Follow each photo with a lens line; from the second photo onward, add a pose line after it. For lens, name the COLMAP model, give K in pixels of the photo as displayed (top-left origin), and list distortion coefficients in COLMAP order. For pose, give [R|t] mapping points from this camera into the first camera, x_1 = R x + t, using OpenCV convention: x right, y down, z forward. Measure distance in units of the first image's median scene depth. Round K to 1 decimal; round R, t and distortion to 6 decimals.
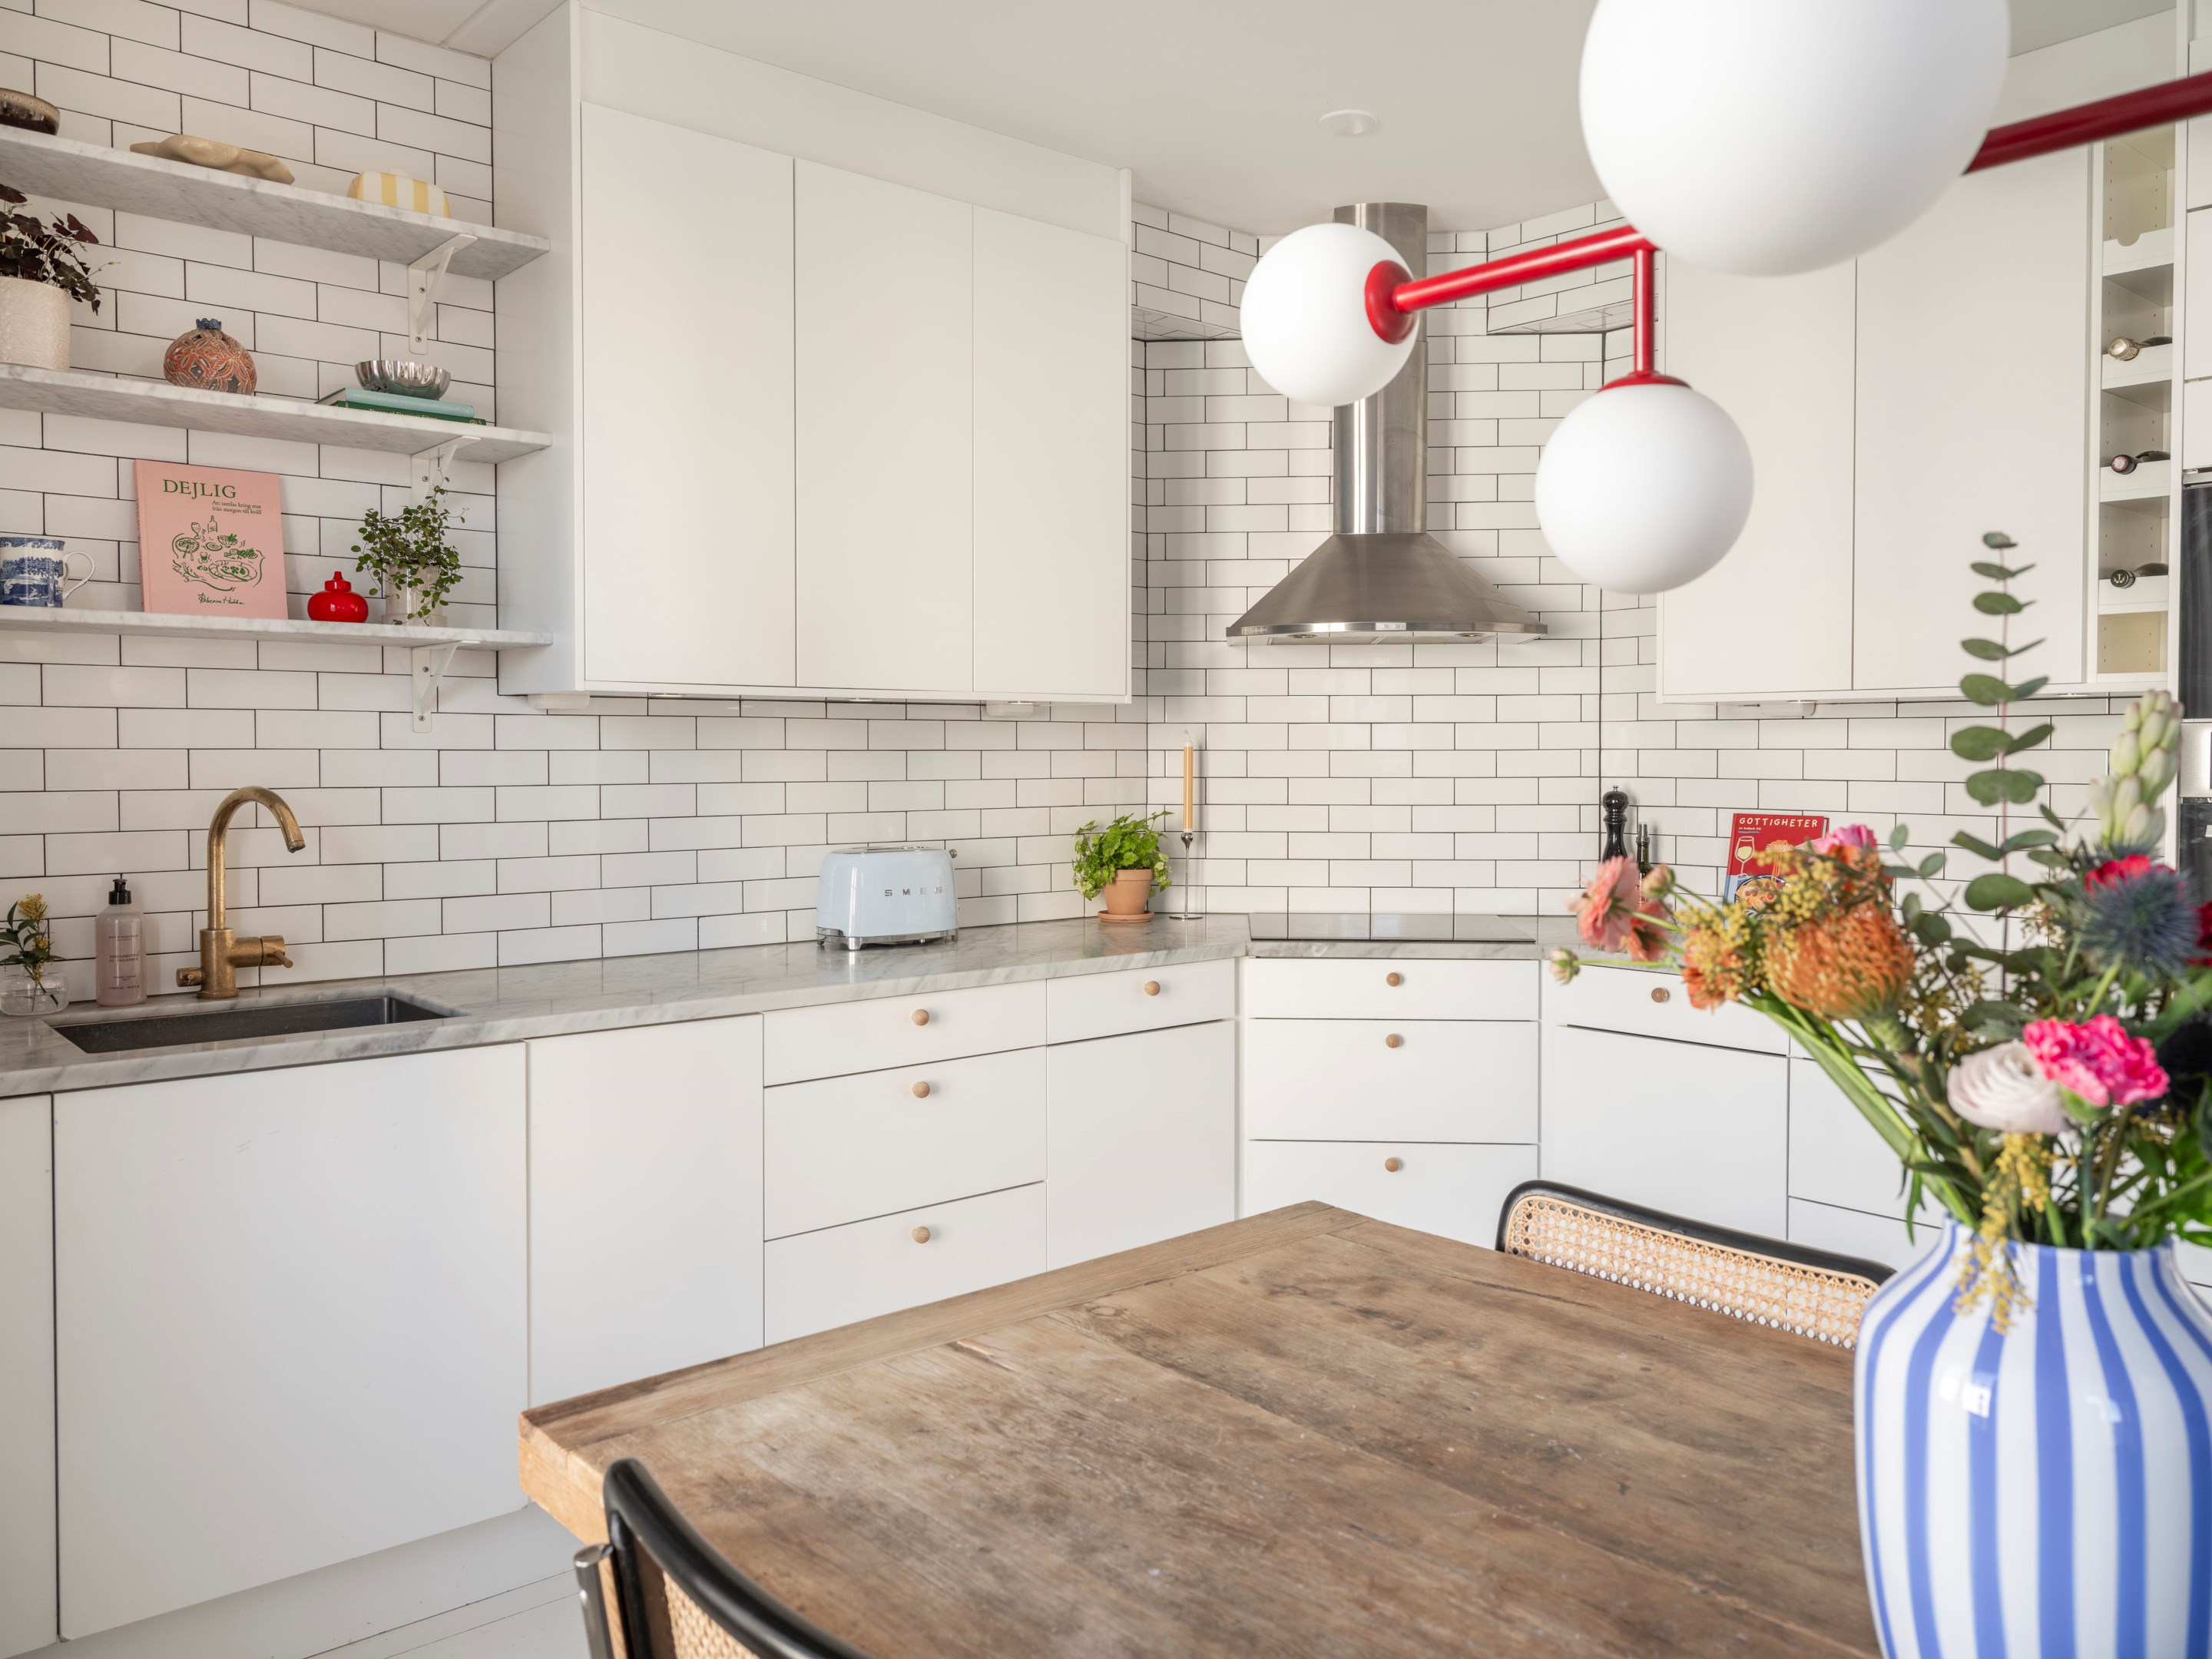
lens RADIAL K [[1630.9, 0, 1103.5], [0, 1630.9, 798.5], [0, 0, 1]] dist [-0.000567, 0.002571]
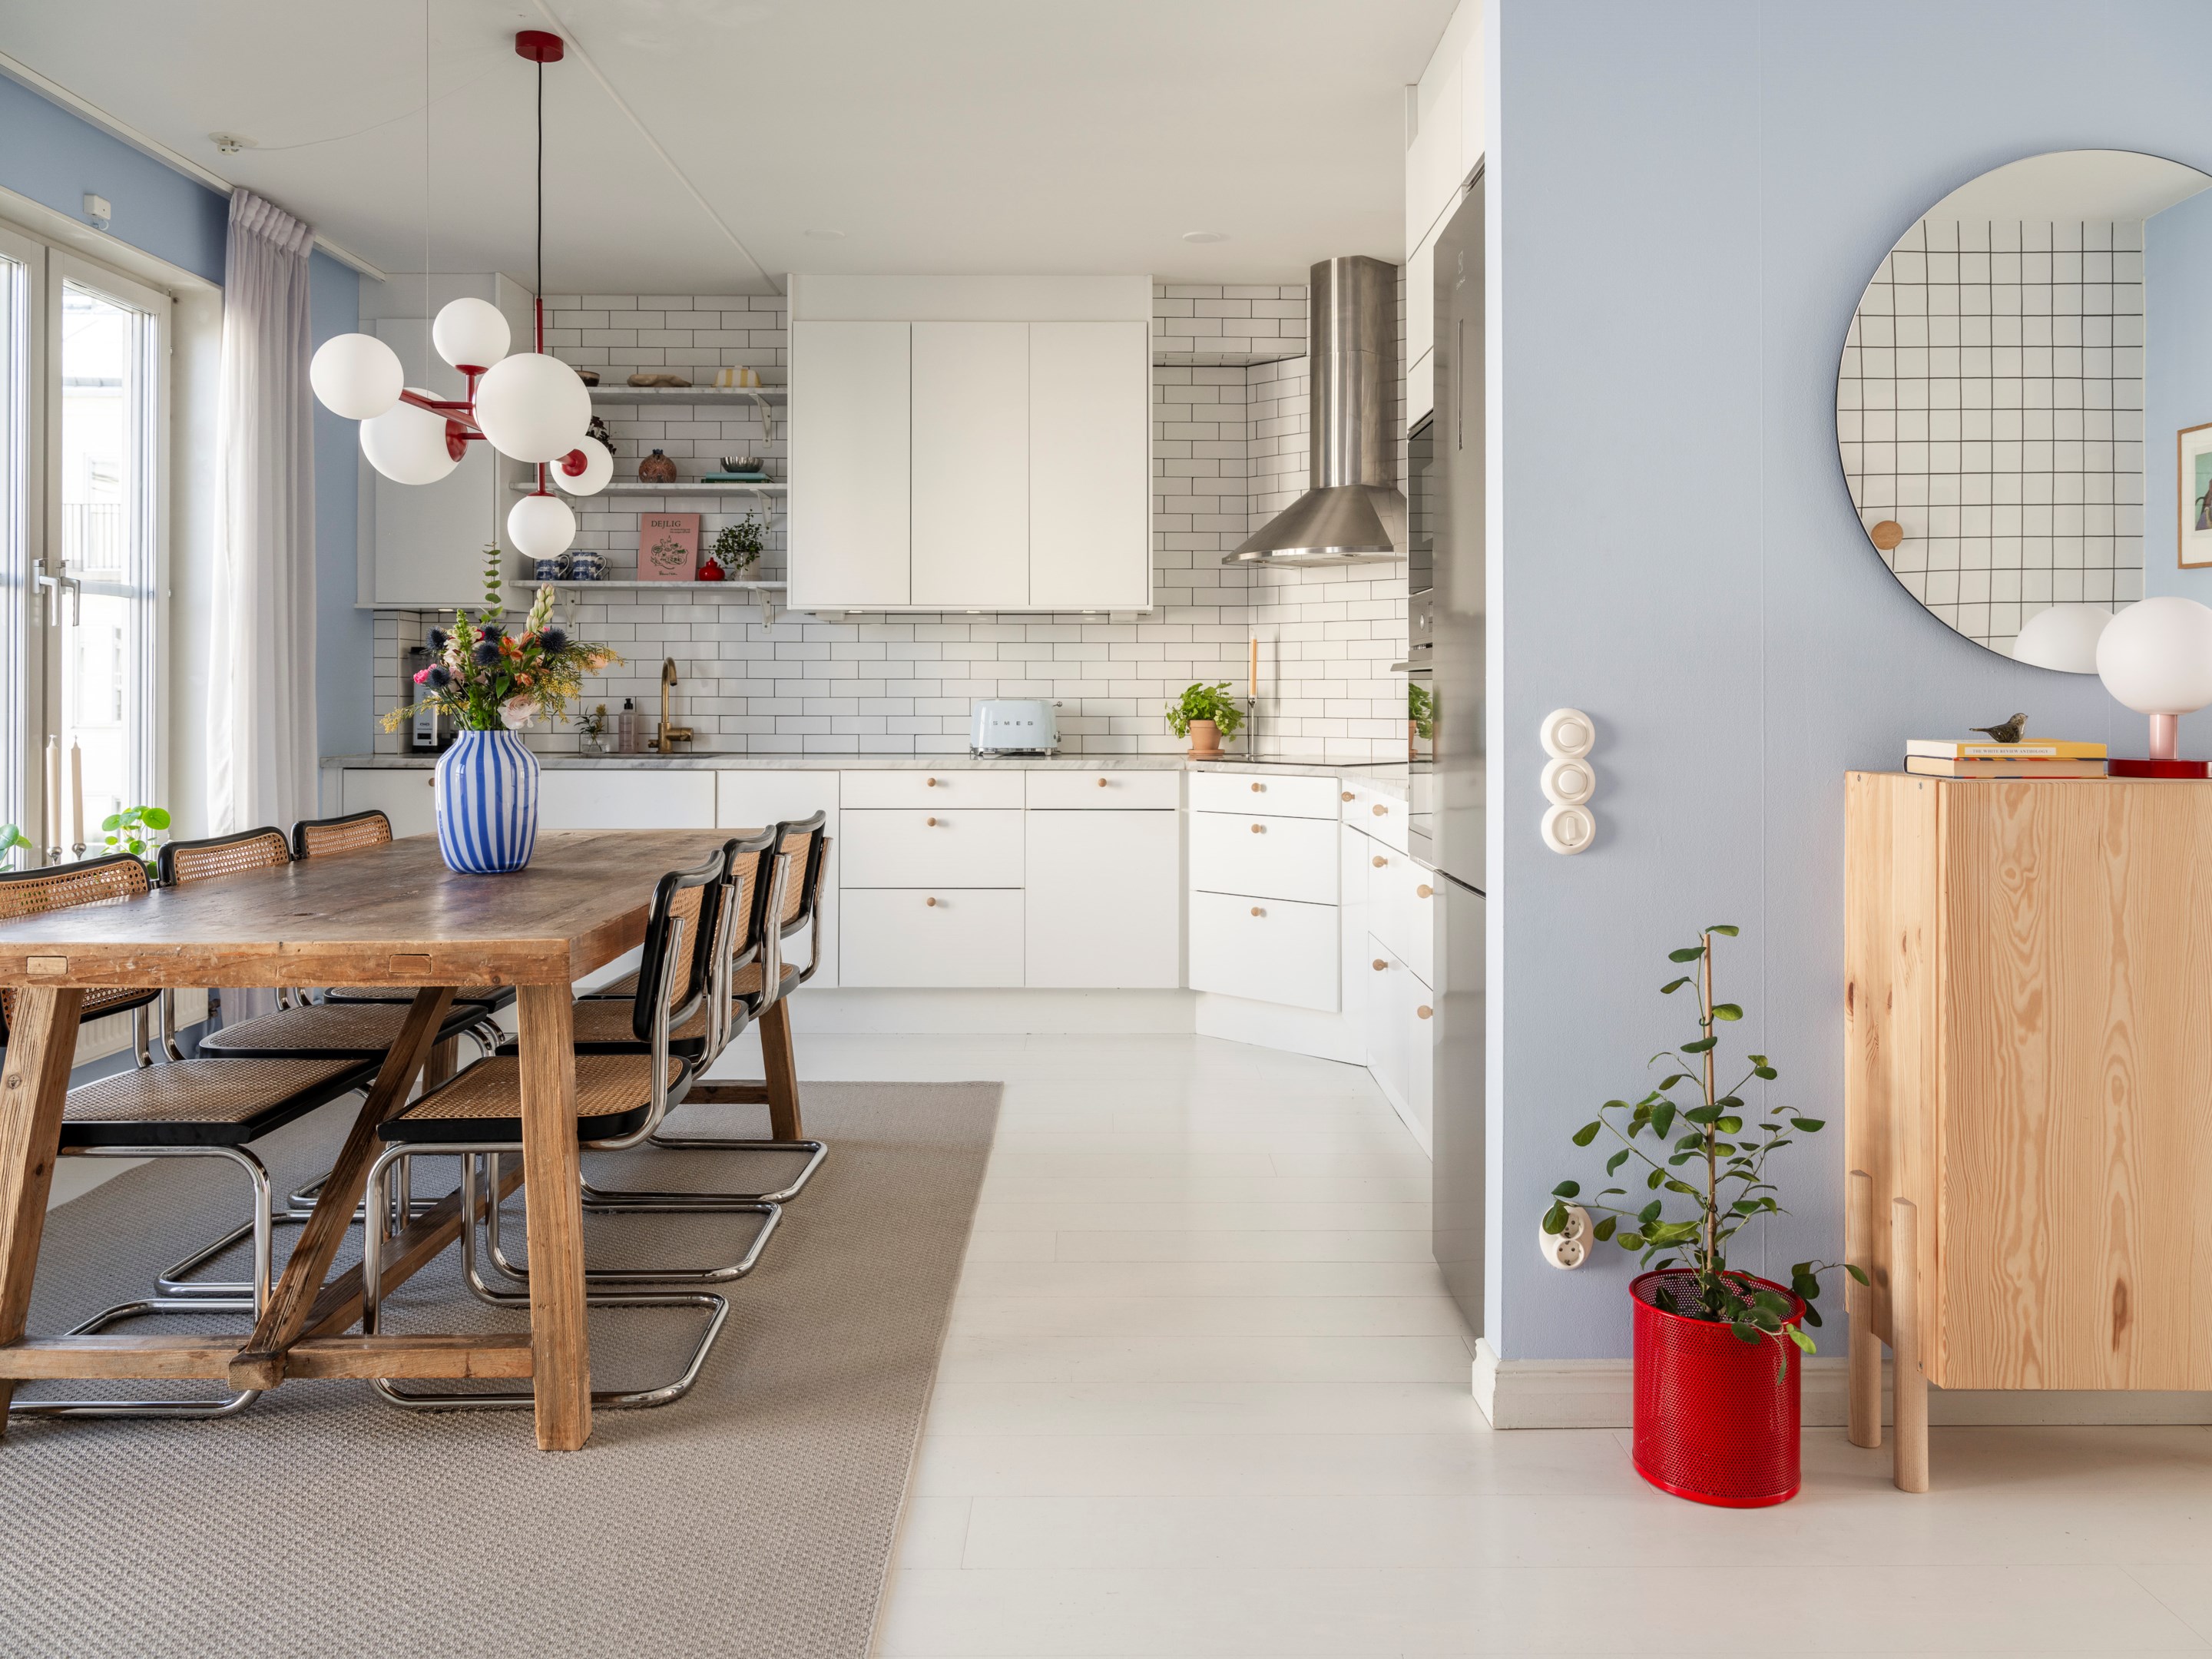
lens RADIAL K [[1636.5, 0, 1123.4], [0, 1636.5, 695.0], [0, 0, 1]] dist [0.001240, 0.001632]
pose [[0.773201, 0.001560, -0.634159, 1.309521], [-0.019408, 0.999587, -0.021205, 0.075910], [0.633864, 0.028703, 0.772912, -0.309745]]
